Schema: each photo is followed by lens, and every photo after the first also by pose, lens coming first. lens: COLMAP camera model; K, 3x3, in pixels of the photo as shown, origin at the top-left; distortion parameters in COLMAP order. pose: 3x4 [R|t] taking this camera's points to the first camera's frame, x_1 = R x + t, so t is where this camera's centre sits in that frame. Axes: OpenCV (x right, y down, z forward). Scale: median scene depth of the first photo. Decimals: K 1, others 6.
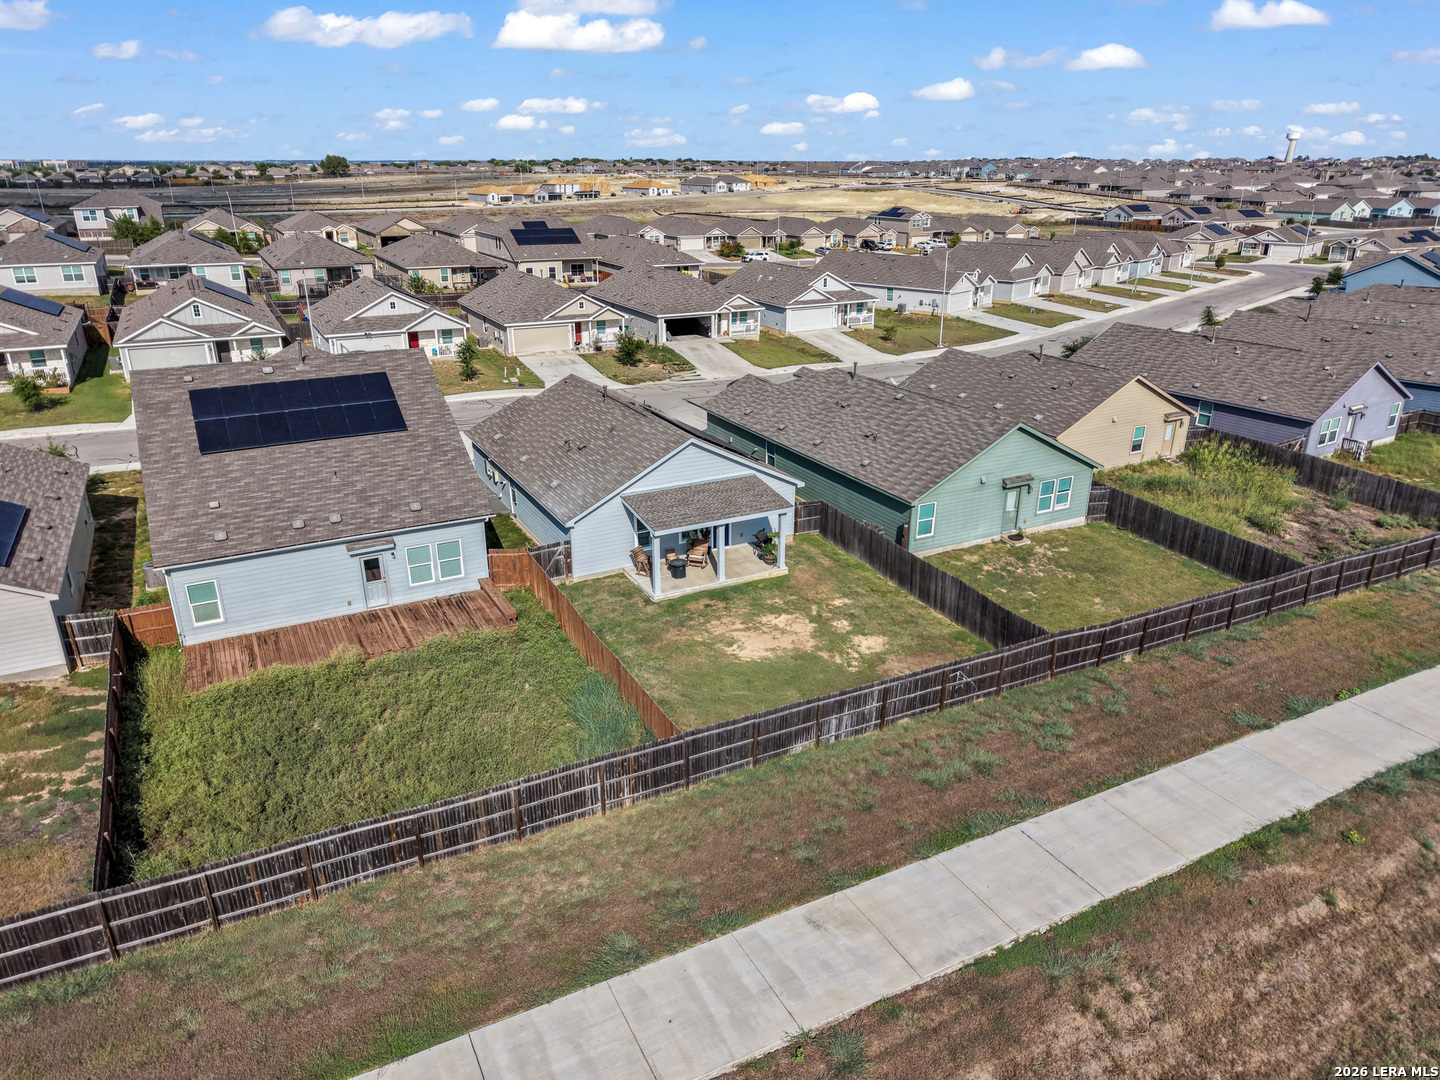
lens RADIAL K [[970.1, 0, 717.9], [0, 970.1, 543.2], [0, 0, 1]] dist [0.033469, -0.036479]
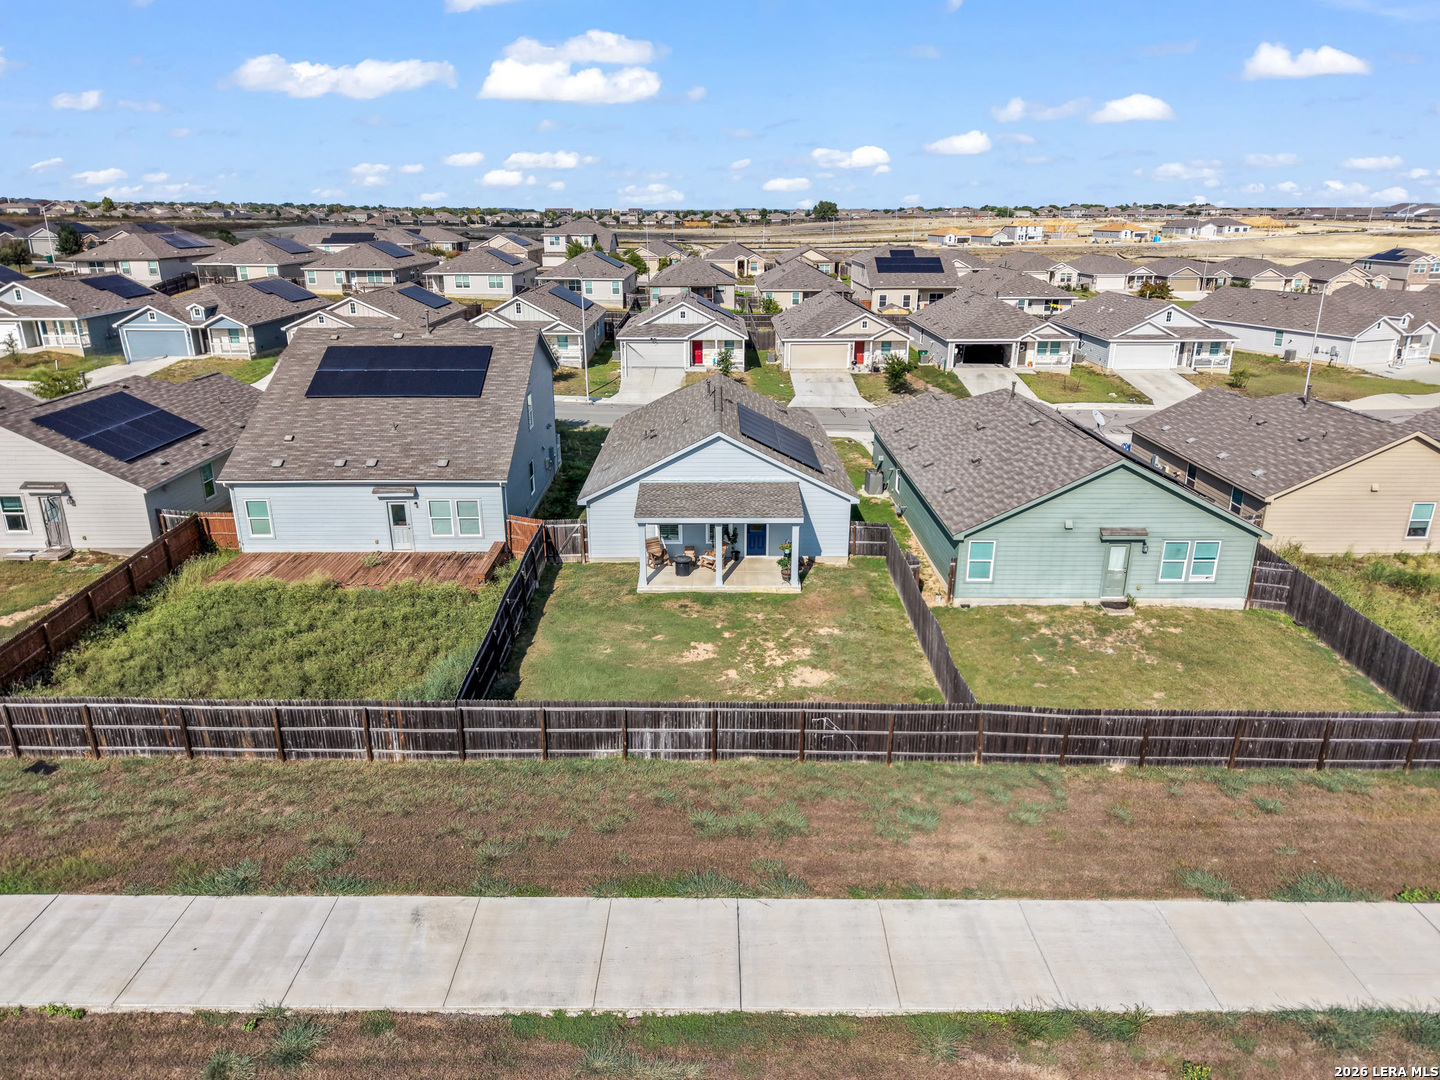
lens RADIAL K [[970.1, 0, 717.9], [0, 970.1, 543.2], [0, 0, 1]] dist [0.033469, -0.036479]
pose [[0.886412, 0.149047, -0.438246, 0.354874], [-0.168142, 0.985751, -0.004837, 0.002849], [0.431280, 0.077974, 0.898842, 0.142571]]
